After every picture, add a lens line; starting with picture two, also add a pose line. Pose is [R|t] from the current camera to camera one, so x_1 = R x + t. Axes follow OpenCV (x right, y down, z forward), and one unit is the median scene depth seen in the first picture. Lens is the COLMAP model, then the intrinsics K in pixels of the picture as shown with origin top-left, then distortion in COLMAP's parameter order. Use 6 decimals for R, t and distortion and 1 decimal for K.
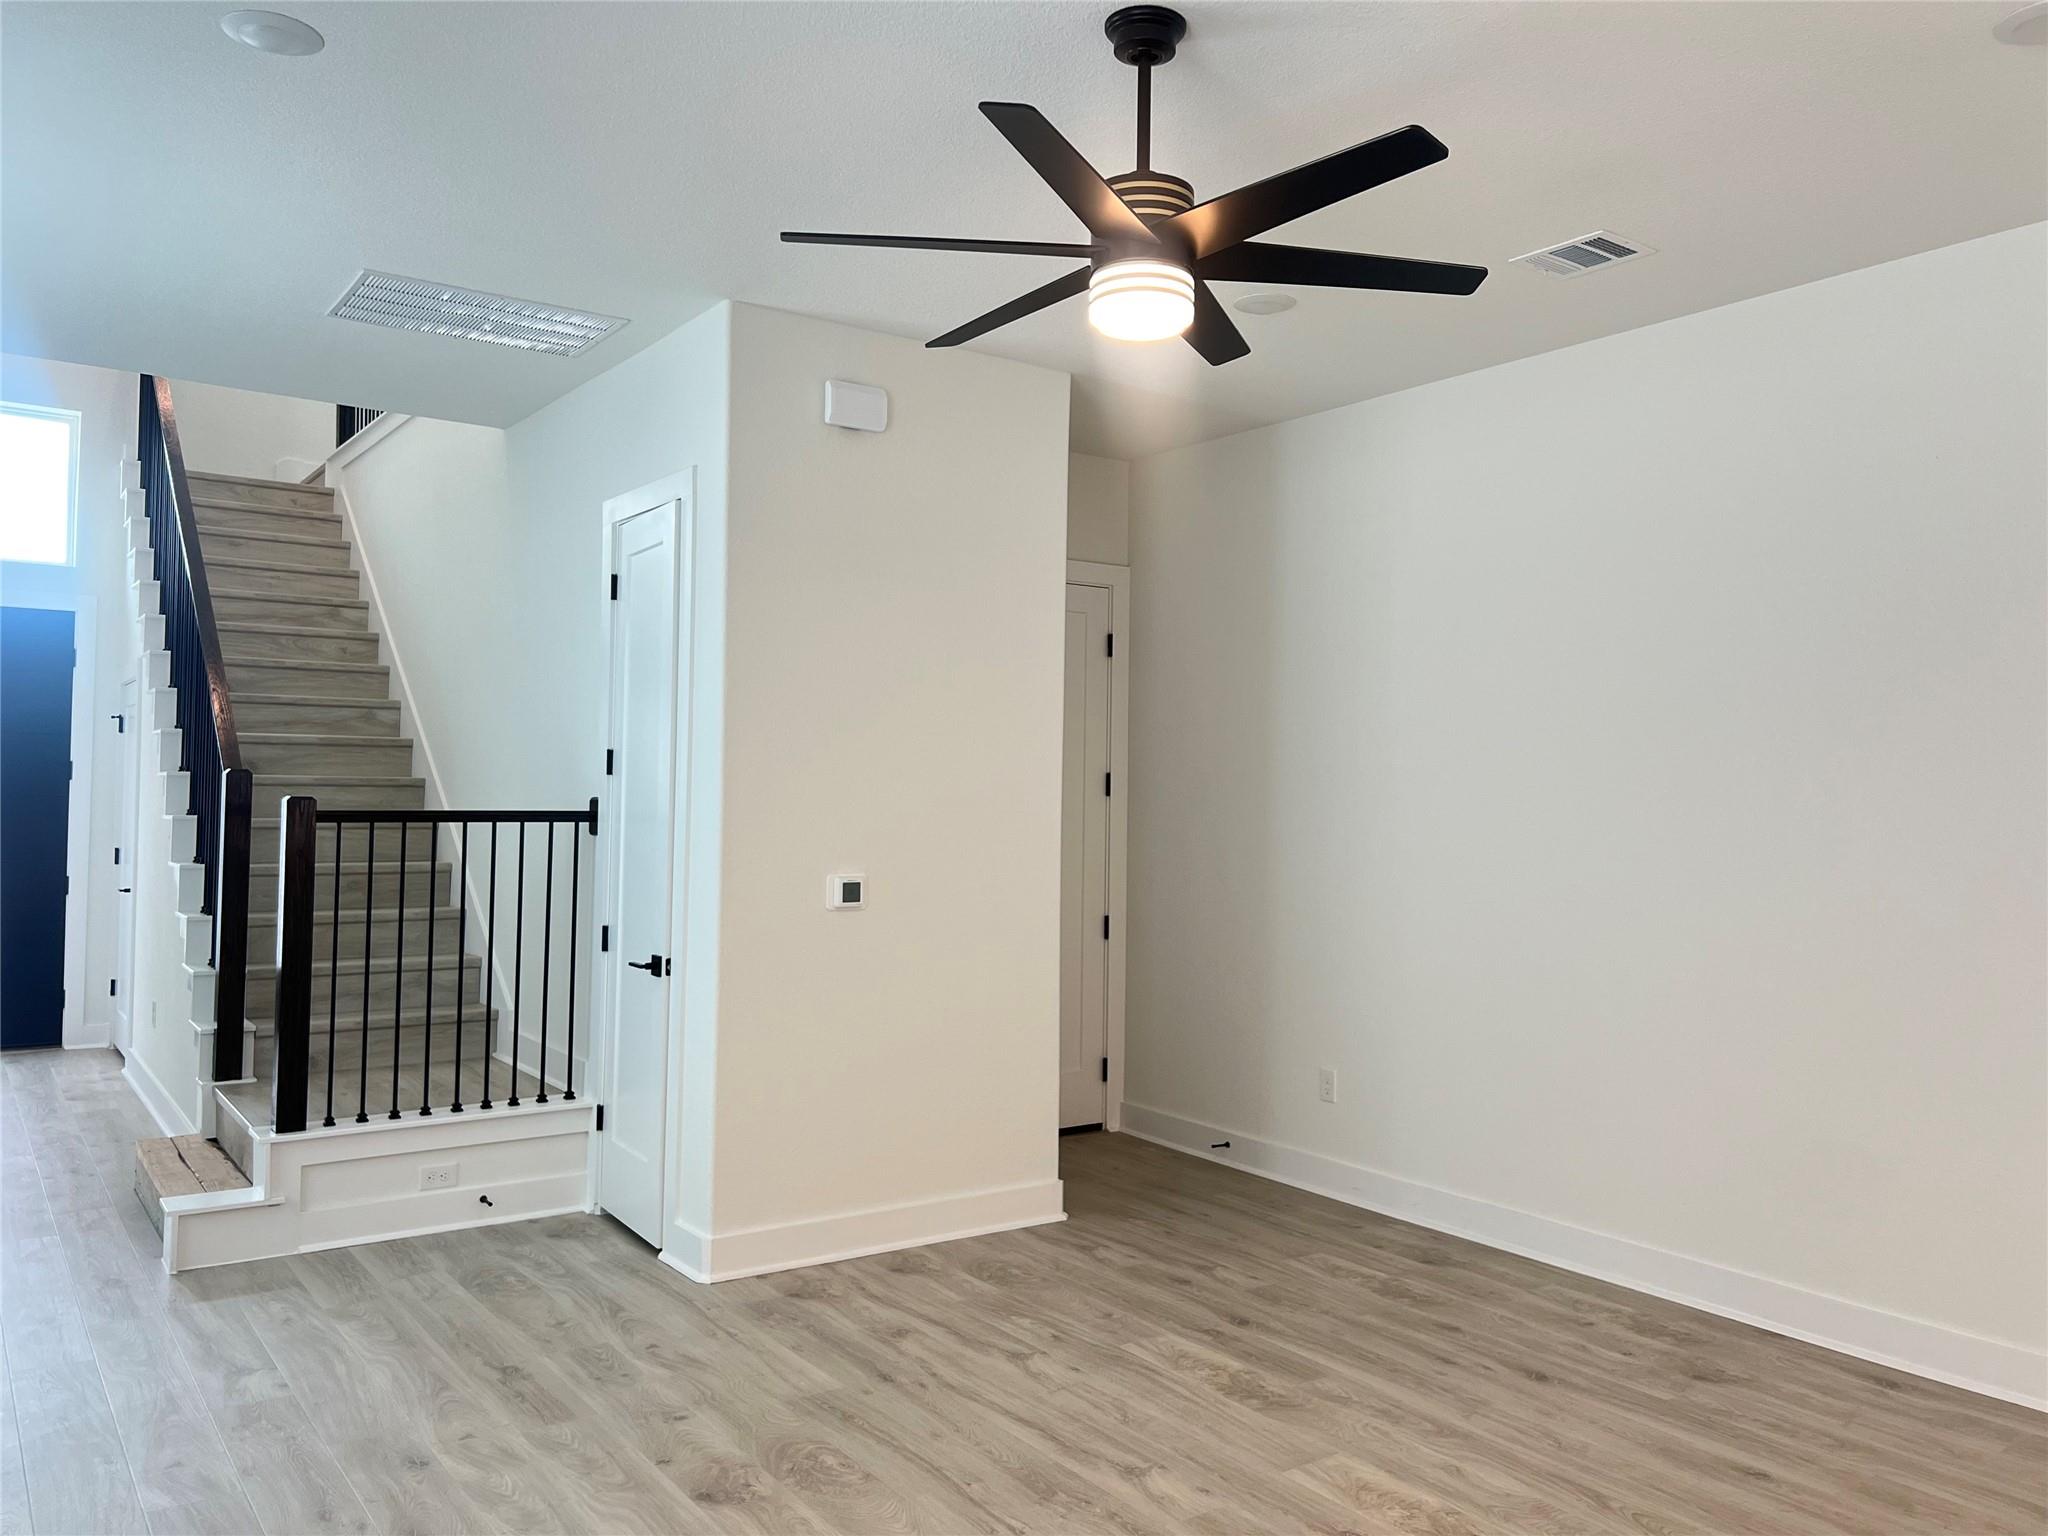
lens RADIAL K [[1557.2, 0, 1037.3], [0, 1557.2, 756.7], [0, 0, 1]] dist [0.059136, -0.043885]
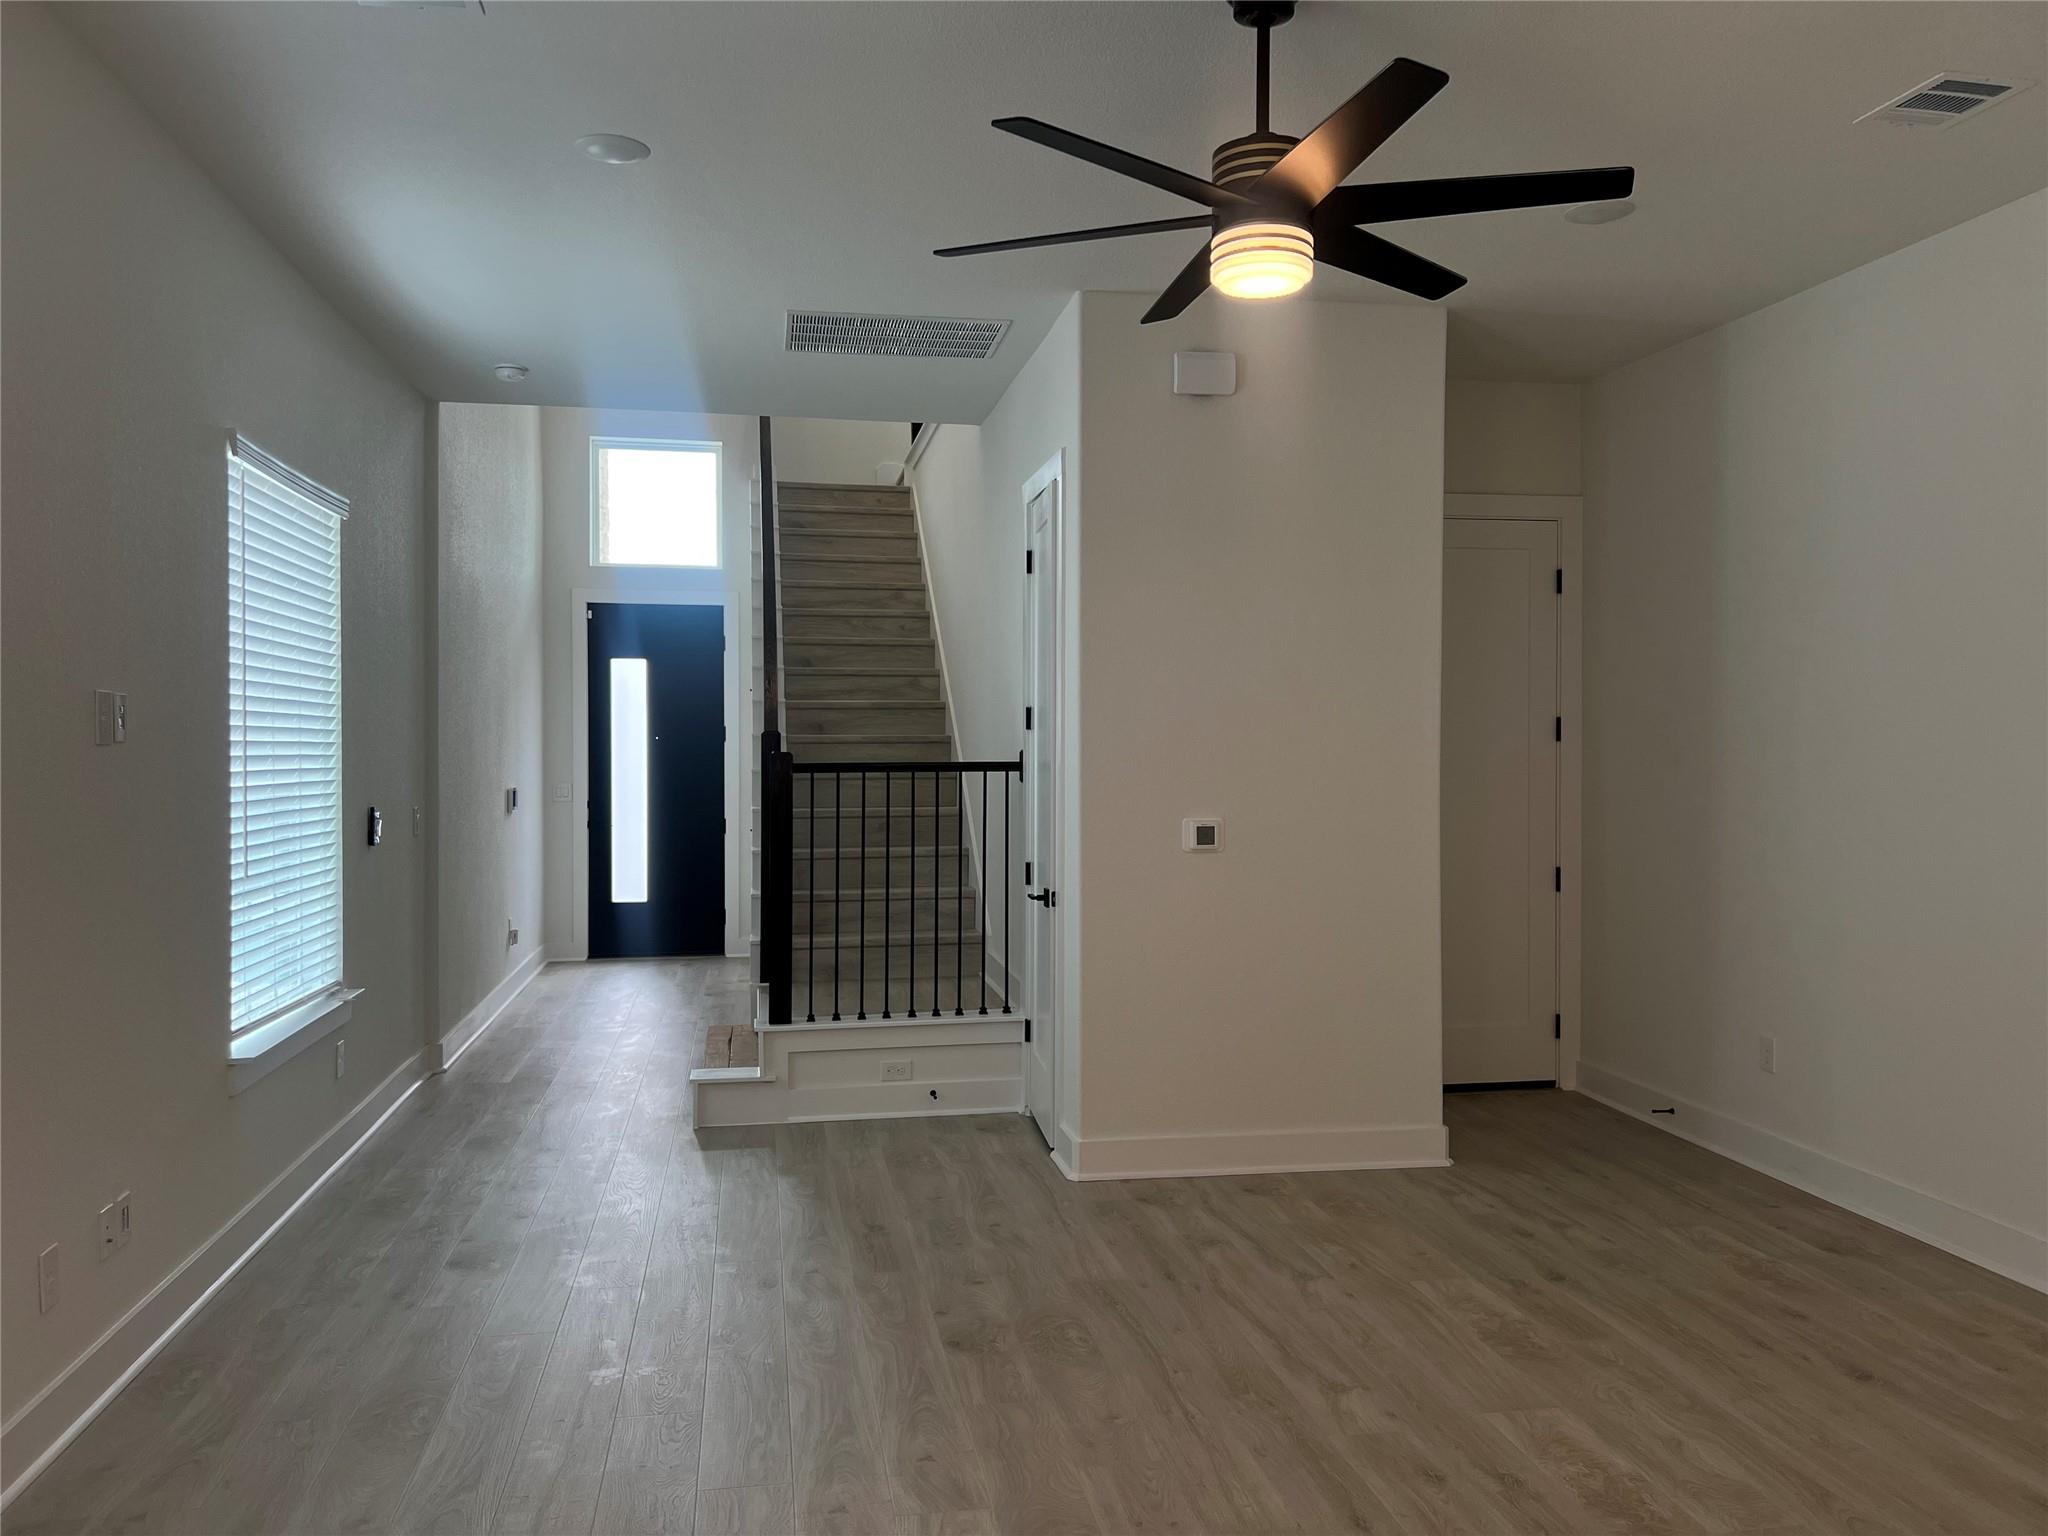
lens RADIAL K [[1557.2, 0, 1043.1], [0, 1557.2, 757.0], [0, 0, 1]] dist [0.059136, -0.043885]
pose [[0.903005, -0.012164, -0.429458, 0.240218], [0.025124, 0.999384, 0.024521, 0.005247], [0.428895, -0.032932, 0.902754, -0.005187]]
